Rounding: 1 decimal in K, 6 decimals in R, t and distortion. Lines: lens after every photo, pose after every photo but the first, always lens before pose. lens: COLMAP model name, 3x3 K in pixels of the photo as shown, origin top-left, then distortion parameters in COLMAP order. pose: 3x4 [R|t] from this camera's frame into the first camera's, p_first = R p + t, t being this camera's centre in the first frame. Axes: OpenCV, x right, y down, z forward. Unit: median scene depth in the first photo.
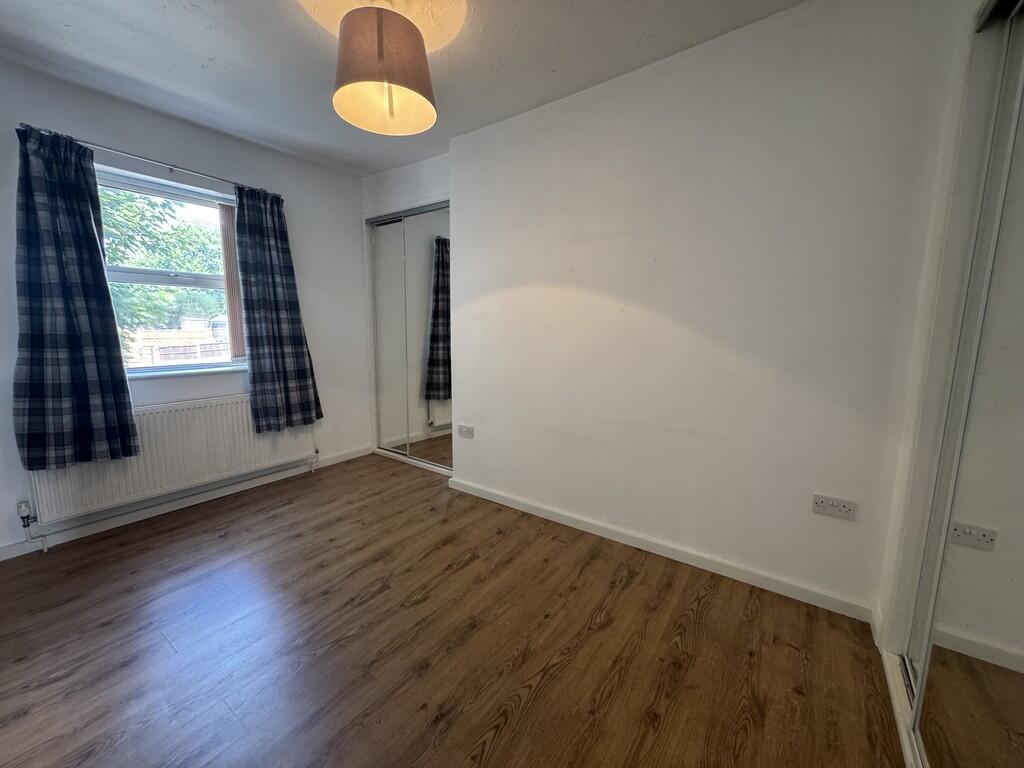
lens RADIAL K [[407.9, 0, 512.4], [0, 407.9, 385.0], [0, 0, 1]] dist [0.001056, -0.000281]
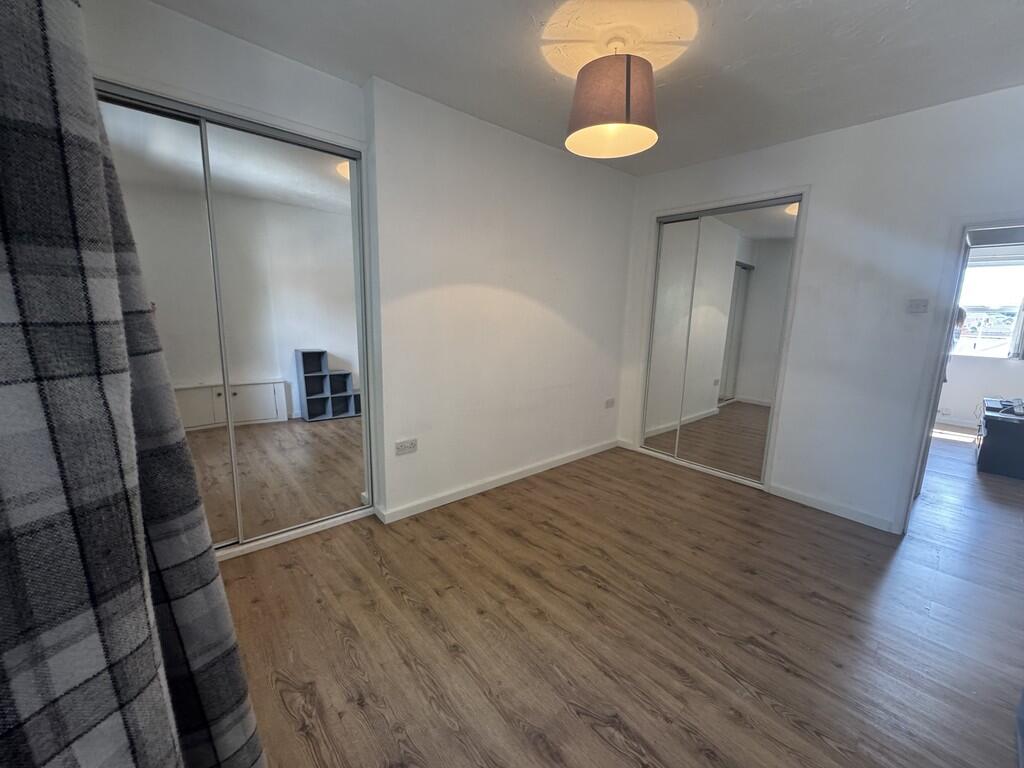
lens RADIAL K [[407.9, 0, 515.1], [0, 407.9, 385.2], [0, 0, 1]] dist [0.001056, -0.000281]
pose [[0.215524, -0.175528, 0.960593, -1.086794], [0.109048, 0.981885, 0.154952, -0.149372], [-0.970391, 0.071355, 0.230761, 0.730220]]
